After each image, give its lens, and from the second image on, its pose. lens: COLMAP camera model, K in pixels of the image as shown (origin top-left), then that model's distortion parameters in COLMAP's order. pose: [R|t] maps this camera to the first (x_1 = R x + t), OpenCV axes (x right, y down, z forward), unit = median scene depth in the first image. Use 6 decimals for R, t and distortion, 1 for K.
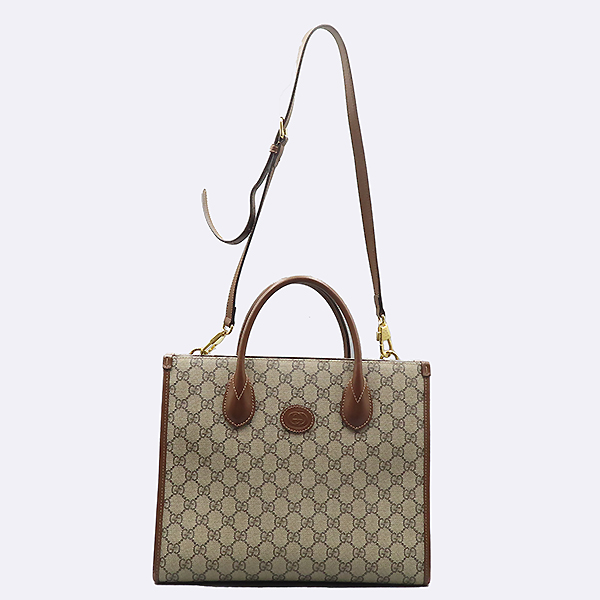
lens RADIAL K [[913.5, 0, 303.6], [0, 913.5, 299.4], [0, 0, 1]] dist [-0.029503, 0.000000]
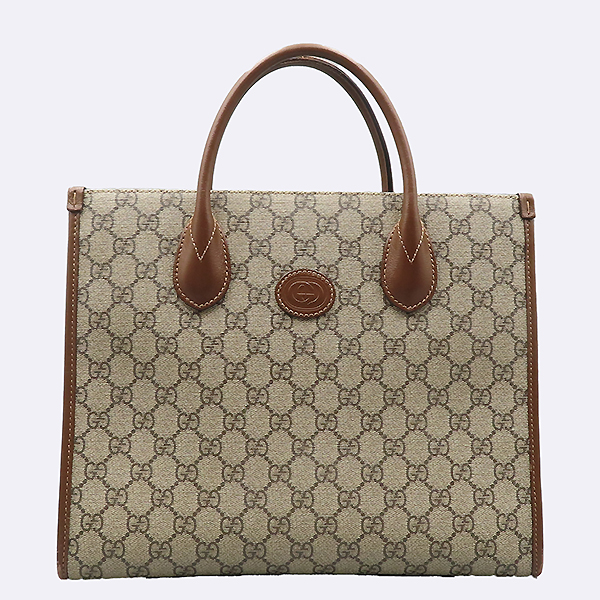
lens RADIAL K [[913.5, 0, 297.6], [0, 913.5, 300.4], [0, 0, 1]] dist [-0.029503, 0.000000]
pose [[0.999747, -0.019066, -0.011899, -0.005024], [0.019723, 0.998133, 0.057814, 0.102632], [0.010774, -0.058034, 0.998256, 0.433243]]
